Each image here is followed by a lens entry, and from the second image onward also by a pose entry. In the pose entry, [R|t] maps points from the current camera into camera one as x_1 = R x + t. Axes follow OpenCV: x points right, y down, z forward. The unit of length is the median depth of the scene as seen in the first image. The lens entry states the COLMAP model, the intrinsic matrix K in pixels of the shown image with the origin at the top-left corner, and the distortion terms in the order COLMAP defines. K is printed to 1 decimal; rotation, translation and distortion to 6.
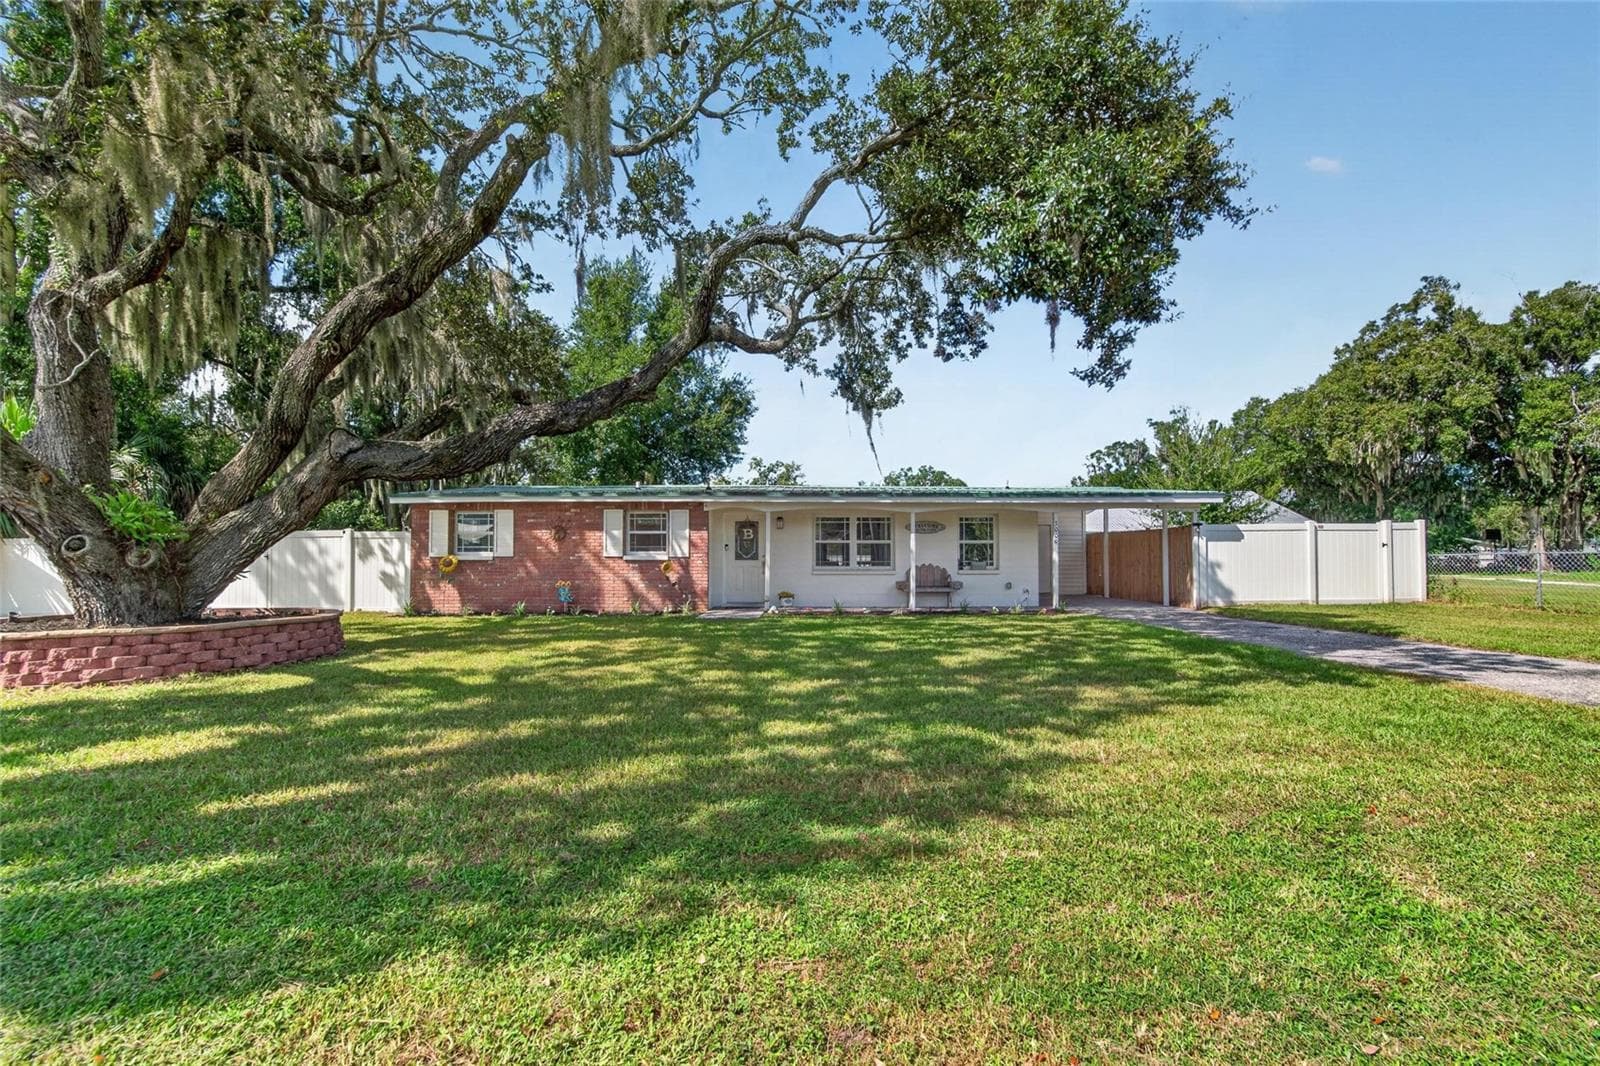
lens RADIAL K [[708.5, 0, 791.8], [0, 708.5, 539.9], [0, 0, 1]] dist [-0.043007, 0.009496]
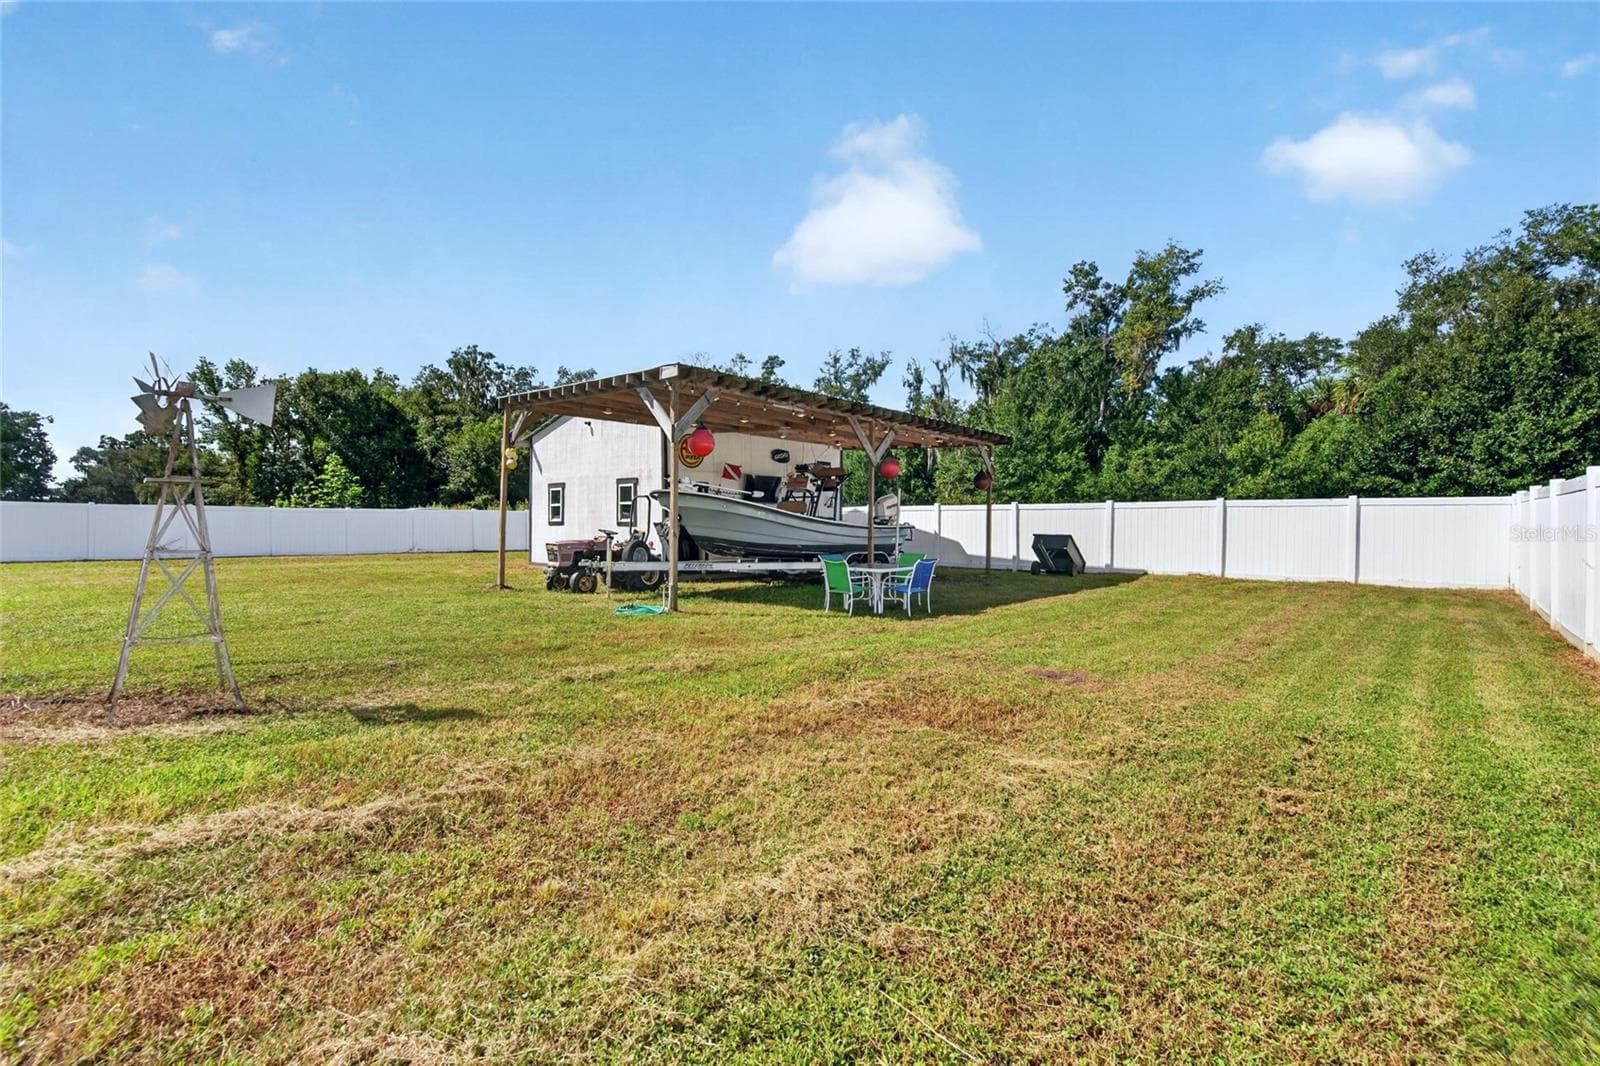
lens RADIAL K [[722.3, 0, 800.2], [0, 722.3, 525.4], [0, 0, 1]] dist [-0.034684, 0.000353]
pose [[0.738230, 0.005163, -0.674529, 0.824237], [0.011308, 0.999735, 0.020028, 0.138557], [0.674454, -0.022413, 0.737977, 4.810437]]
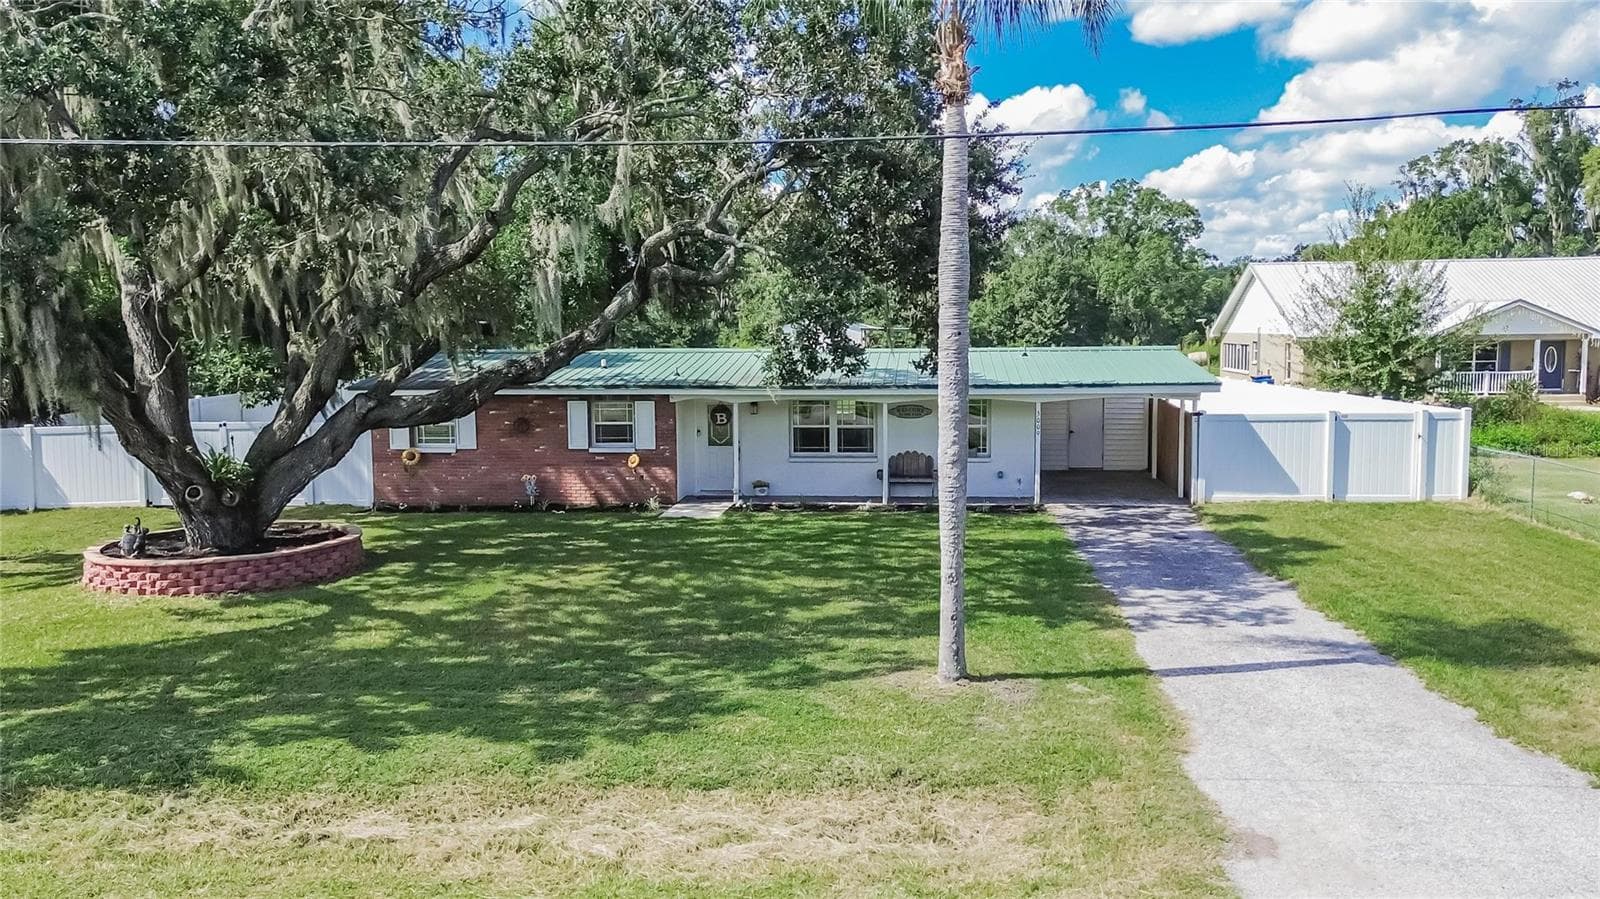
lens RADIAL K [[1303.7, 0, 802.9], [0, 1303.7, 480.7], [0, 0, 1]] dist [0.067123, -0.070462]
pose [[0.995990, 0.002991, -0.089412, 0.215680], [0.010356, 0.988867, 0.148440, -0.197008], [0.088861, -0.148771, 0.984871, -0.752748]]
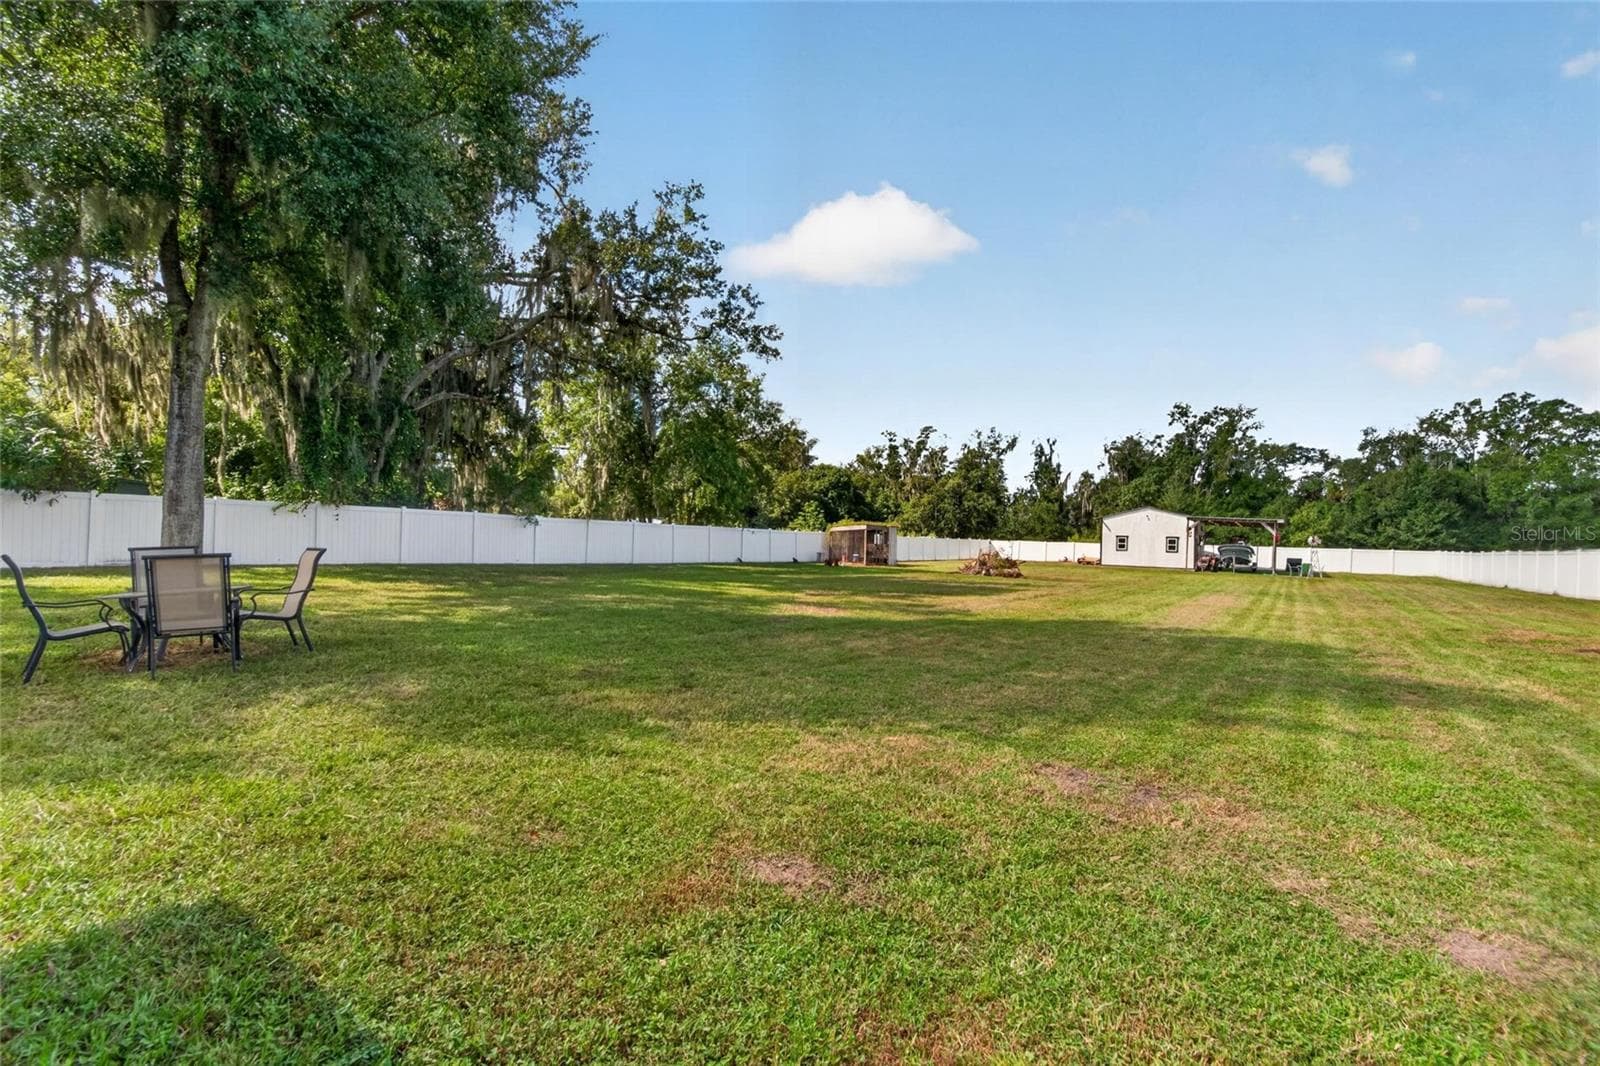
lens RADIAL K [[708.5, 0, 791.8], [0, 708.5, 539.9], [0, 0, 1]] dist [-0.043007, 0.009496]
pose [[0.814988, 0.026850, -0.578856, 0.309148], [-0.015586, 0.999580, 0.024421, 0.047772], [0.579268, -0.010881, 0.815064, 1.790278]]
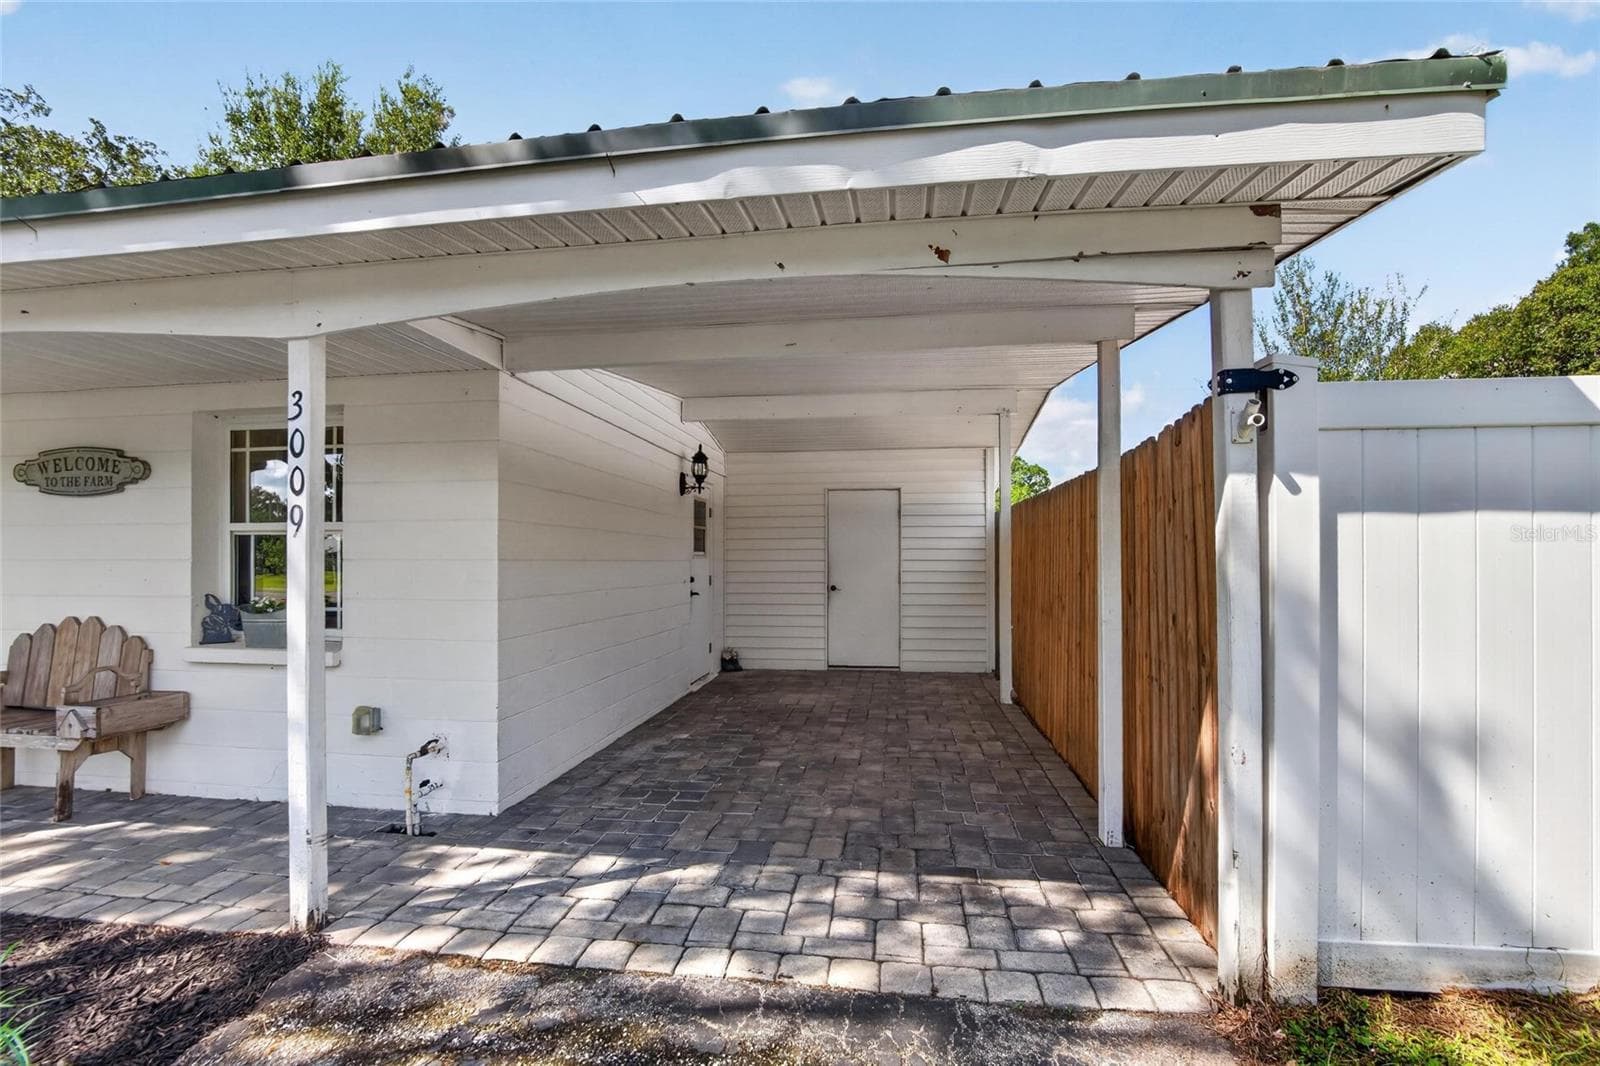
lens RADIAL K [[707.1, 0, 799.4], [0, 707.1, 549.5], [0, 0, 1]] dist [-0.022092, 0.000699]
pose [[0.991009, -0.002149, -0.133778, 0.509771], [0.004274, 0.999869, 0.015599, 0.007465], [0.133726, -0.016031, 0.990889, 0.851965]]
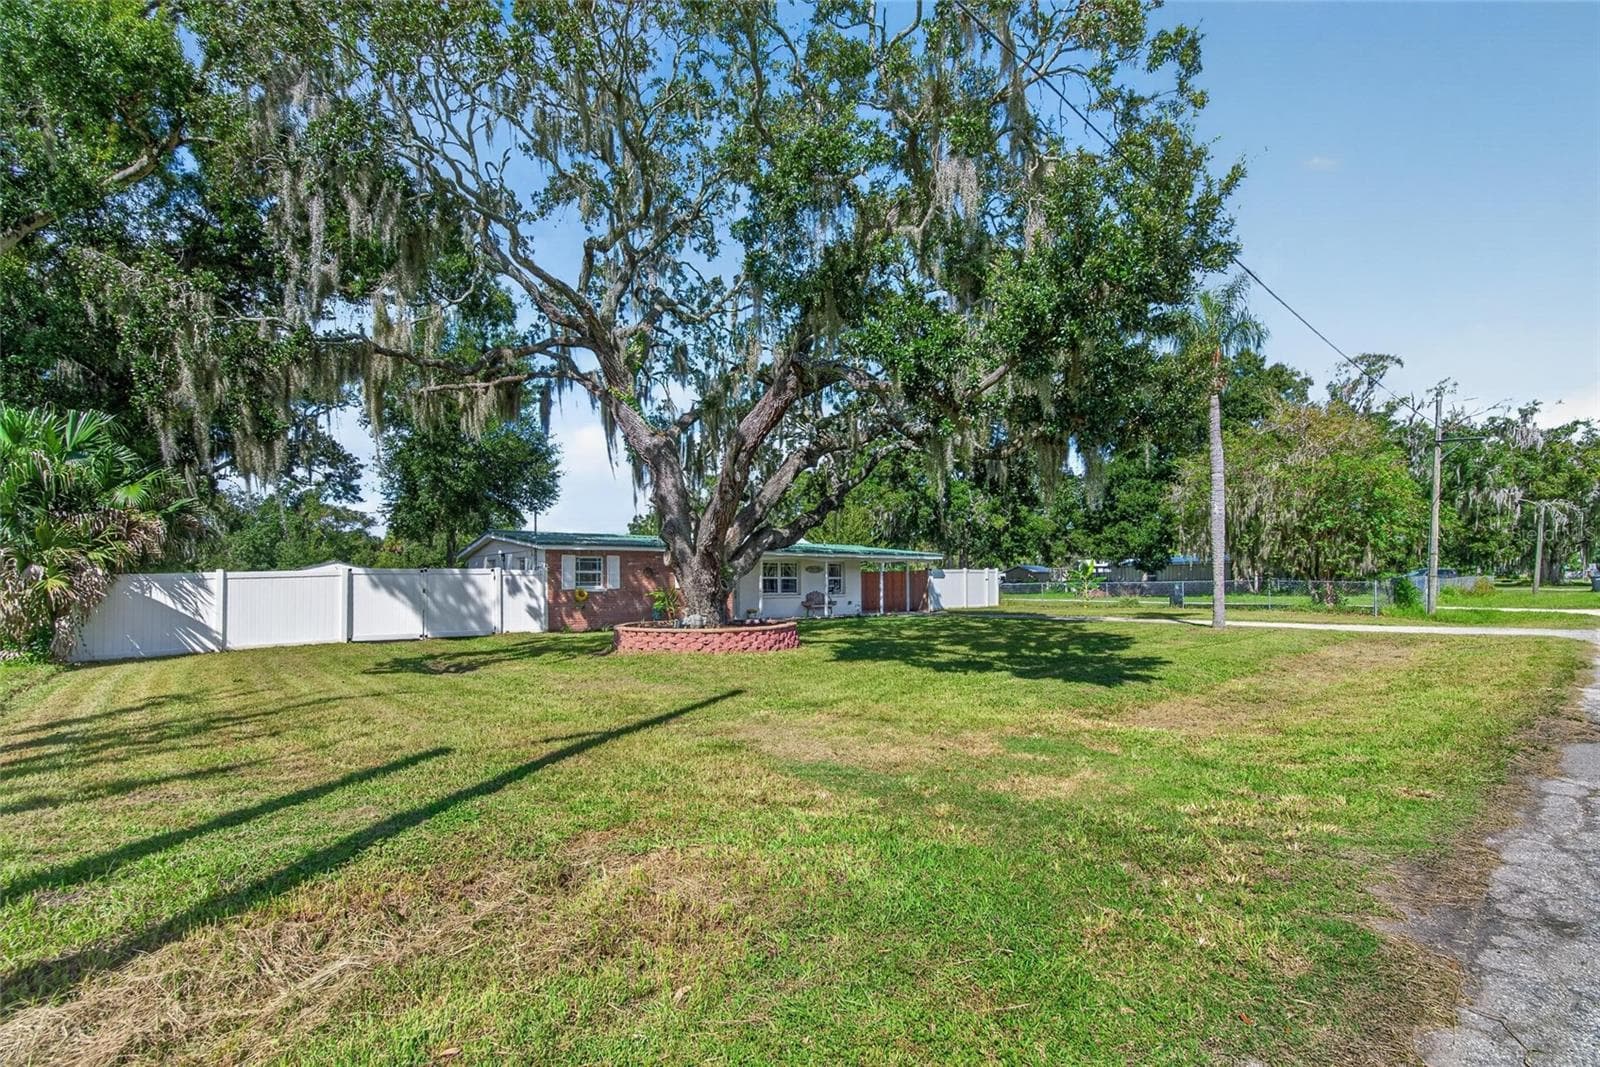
lens RADIAL K [[722.3, 0, 800.2], [0, 722.3, 525.9], [0, 0, 1]] dist [-0.034684, 0.000353]
pose [[0.750734, 0.047131, 0.658922, -1.067617], [-0.008040, 0.998030, -0.062226, -0.015771], [-0.660556, 0.041417, 0.749633, -0.310998]]
